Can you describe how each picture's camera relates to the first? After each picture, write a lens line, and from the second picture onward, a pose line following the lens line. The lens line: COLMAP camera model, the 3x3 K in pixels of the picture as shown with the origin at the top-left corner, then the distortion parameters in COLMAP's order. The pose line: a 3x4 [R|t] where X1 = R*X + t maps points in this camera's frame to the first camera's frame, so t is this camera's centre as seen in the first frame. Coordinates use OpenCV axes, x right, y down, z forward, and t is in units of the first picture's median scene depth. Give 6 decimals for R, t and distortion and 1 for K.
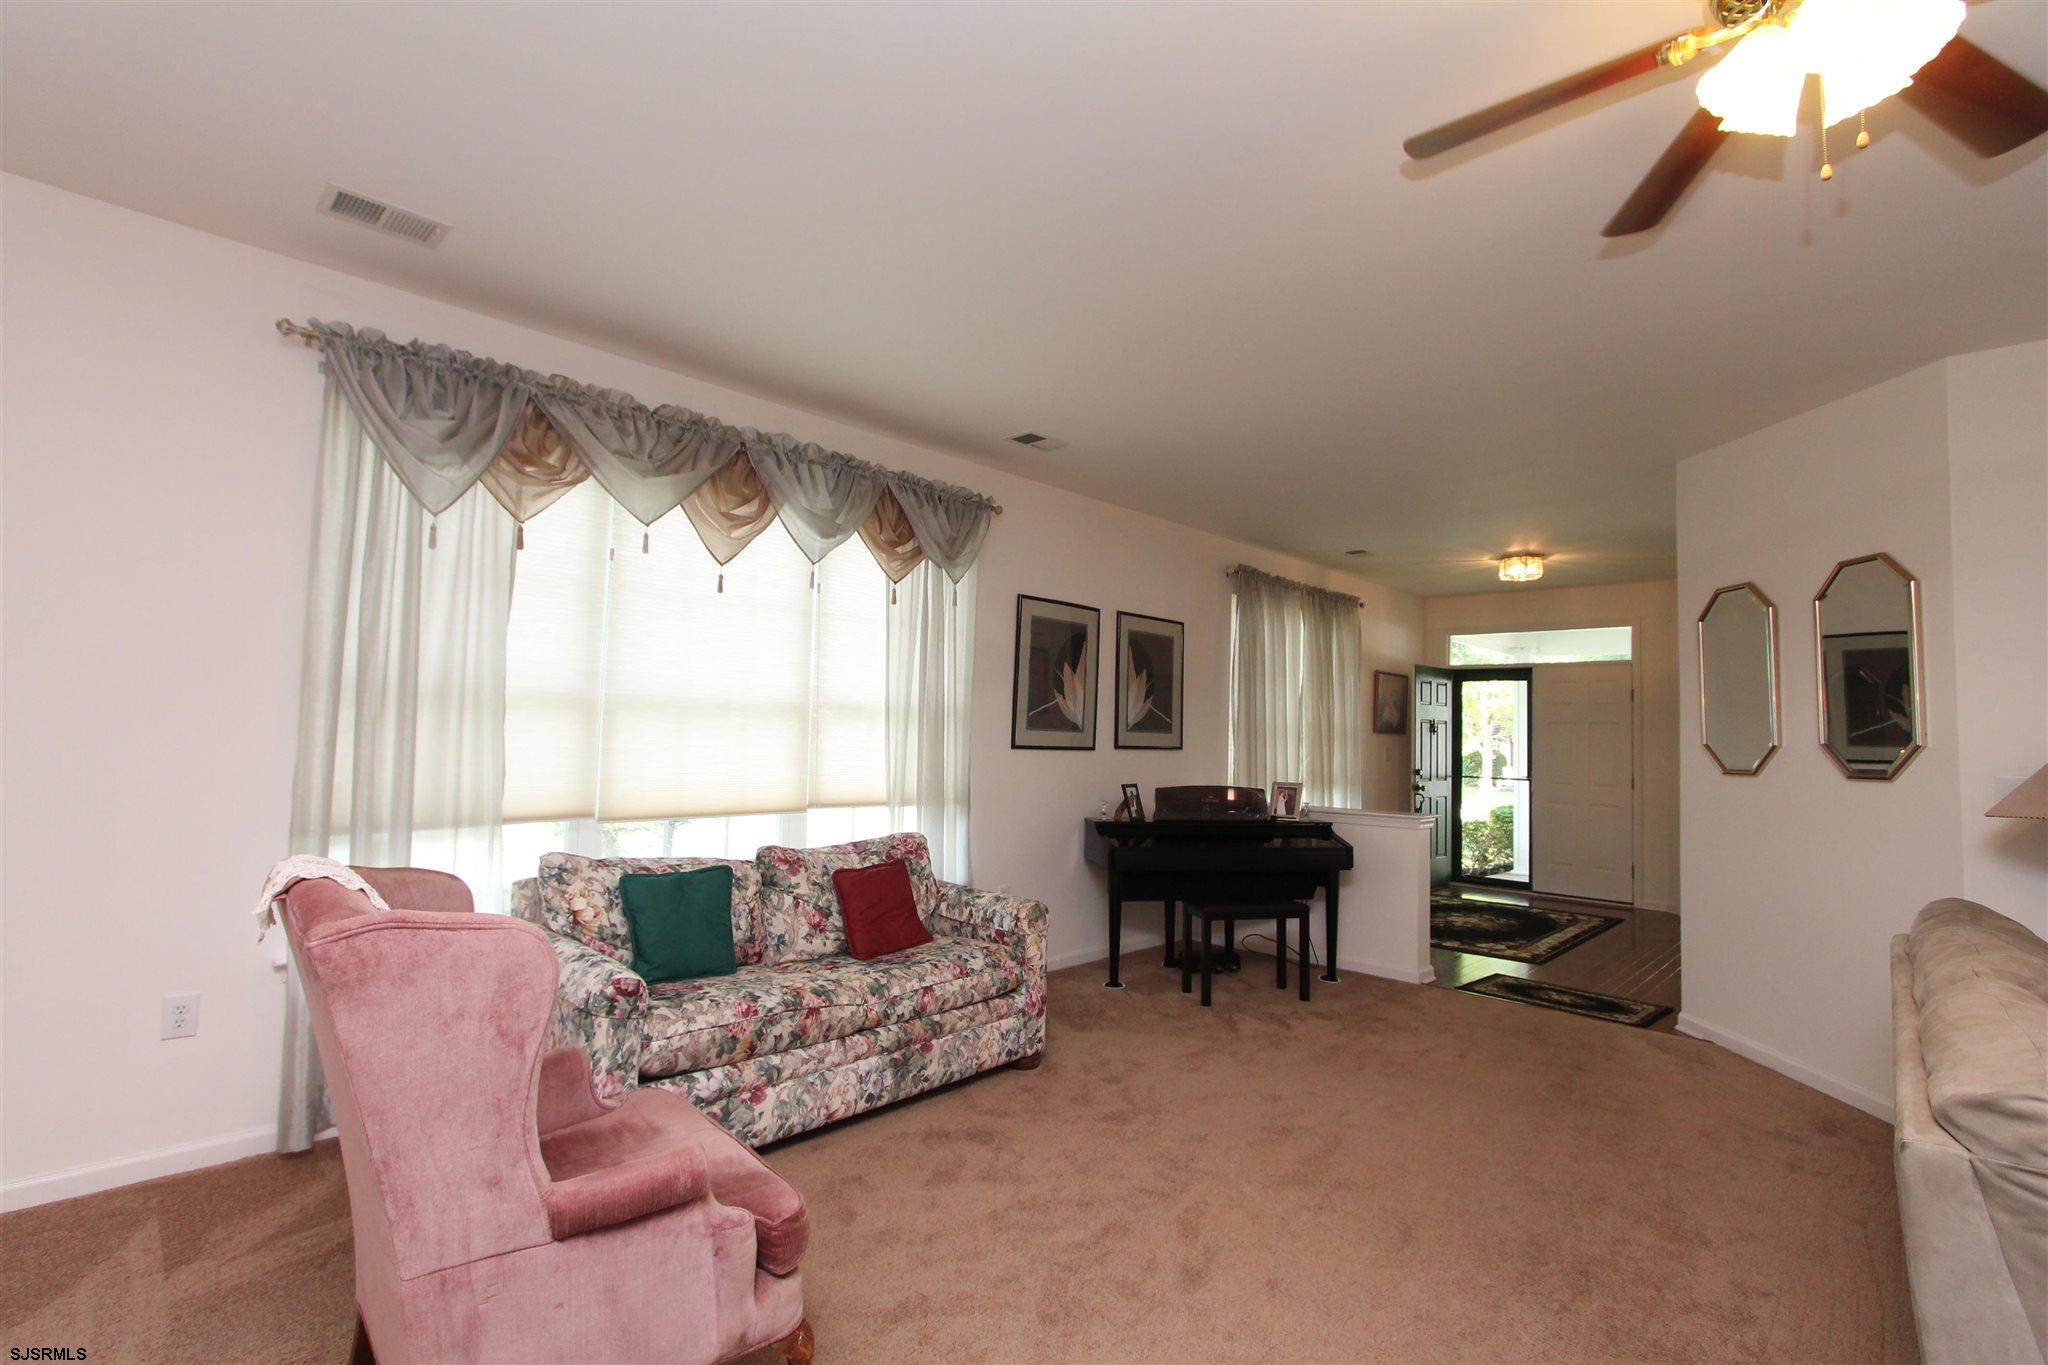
lens RADIAL K [[947.4, 0, 1019.3], [0, 947.4, 682.3], [0, 0, 1]] dist [-0.017325, 0.002818]
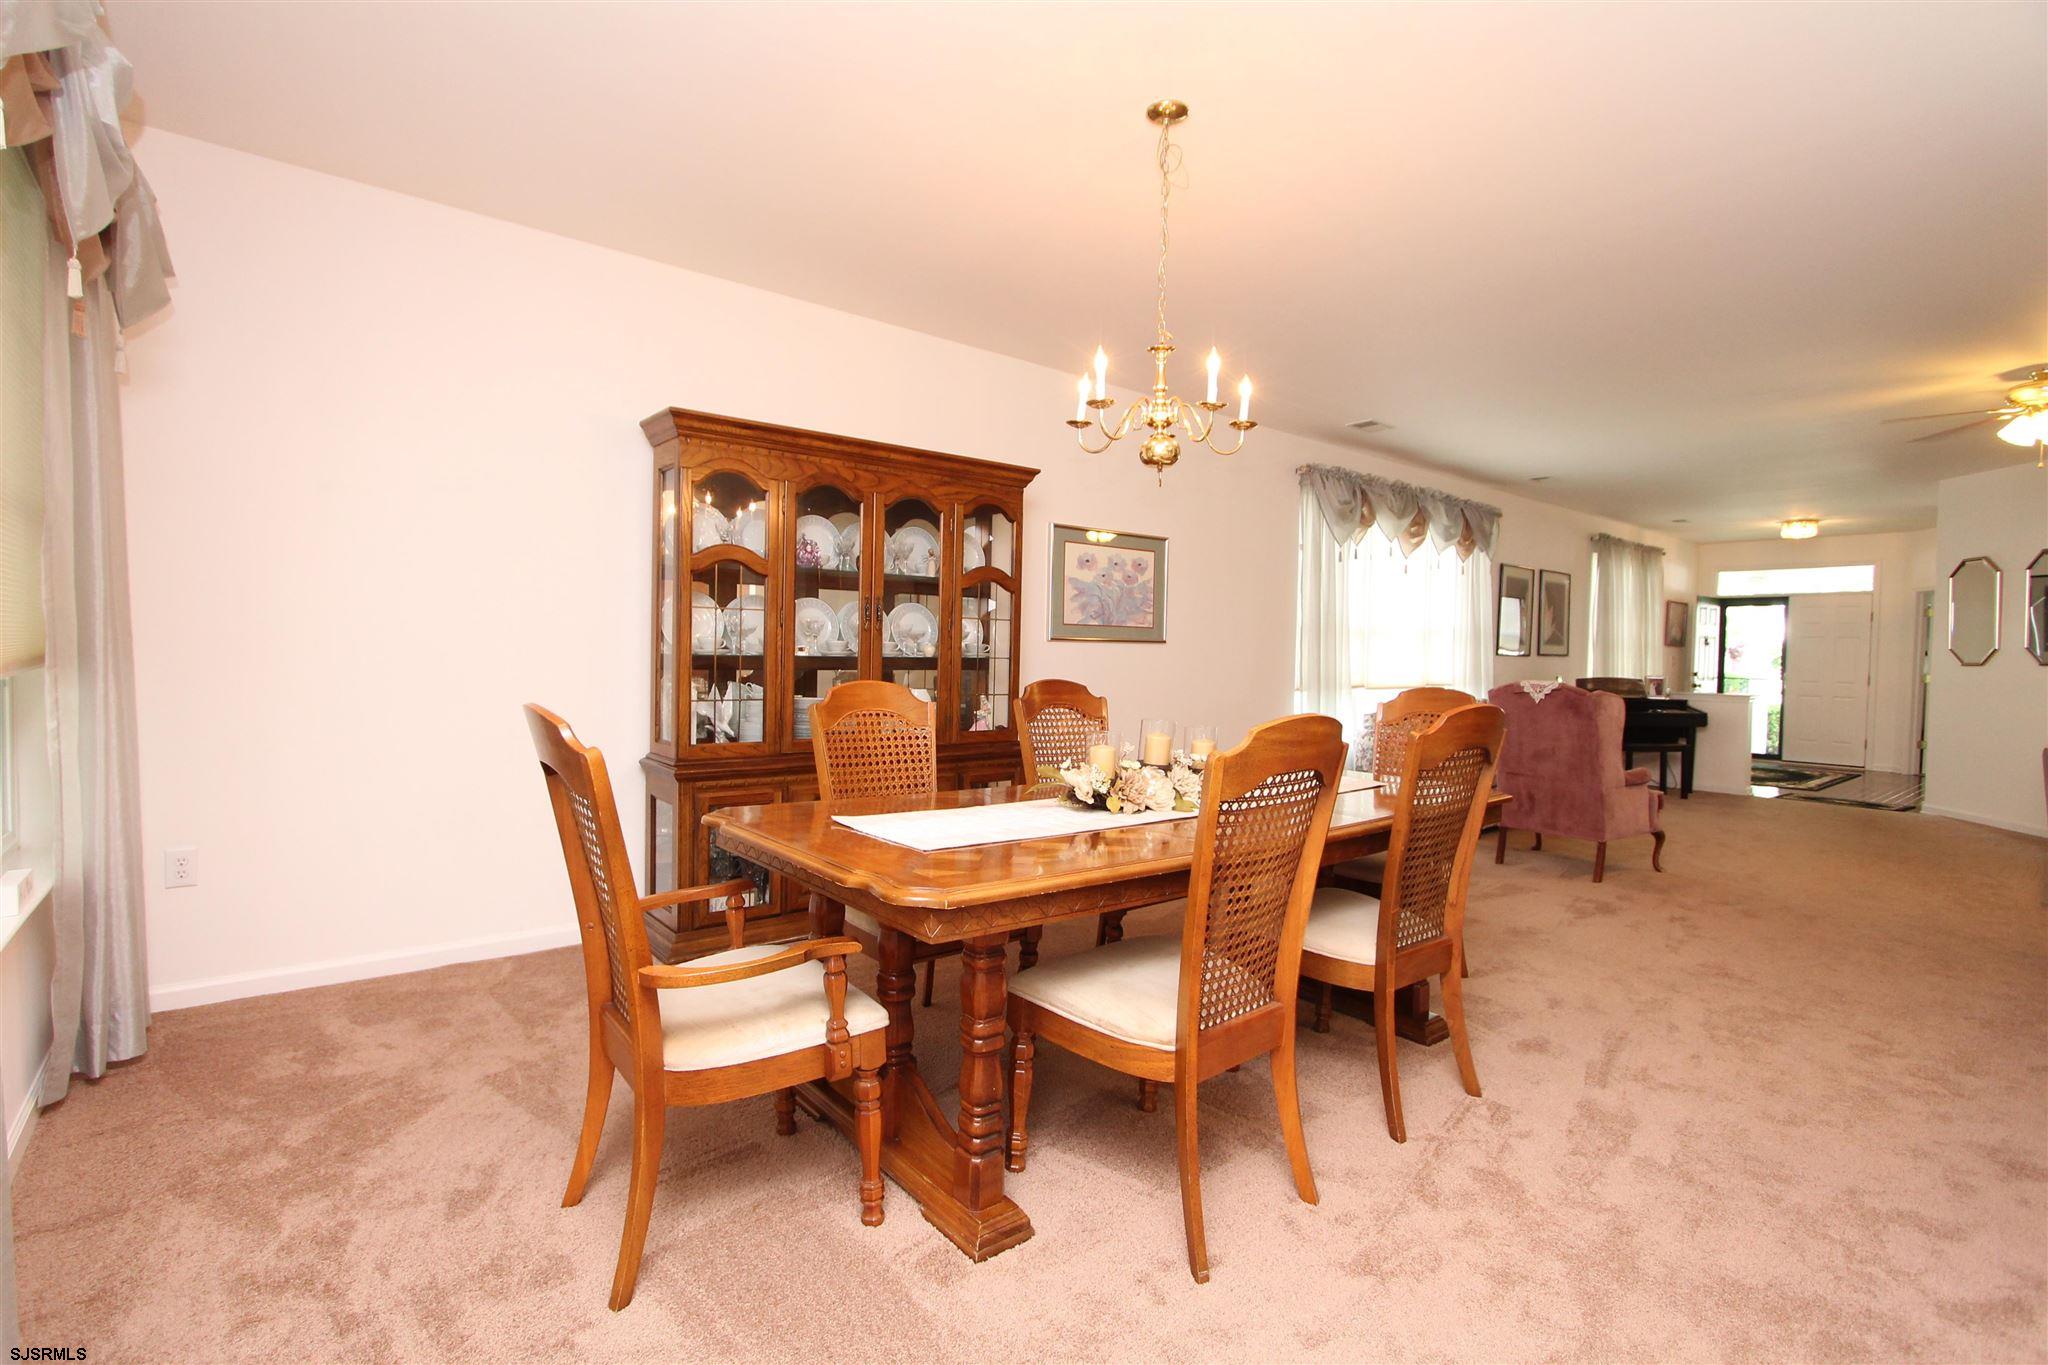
lens RADIAL K [[947.4, 0, 1022.8], [0, 947.4, 677.6], [0, 0, 1]] dist [-0.017325, 0.002818]
pose [[0.993737, -0.004024, -0.111676, -0.853556], [0.013000, 0.996729, 0.079767, -0.045620], [0.110989, -0.080720, 0.990538, -0.986567]]
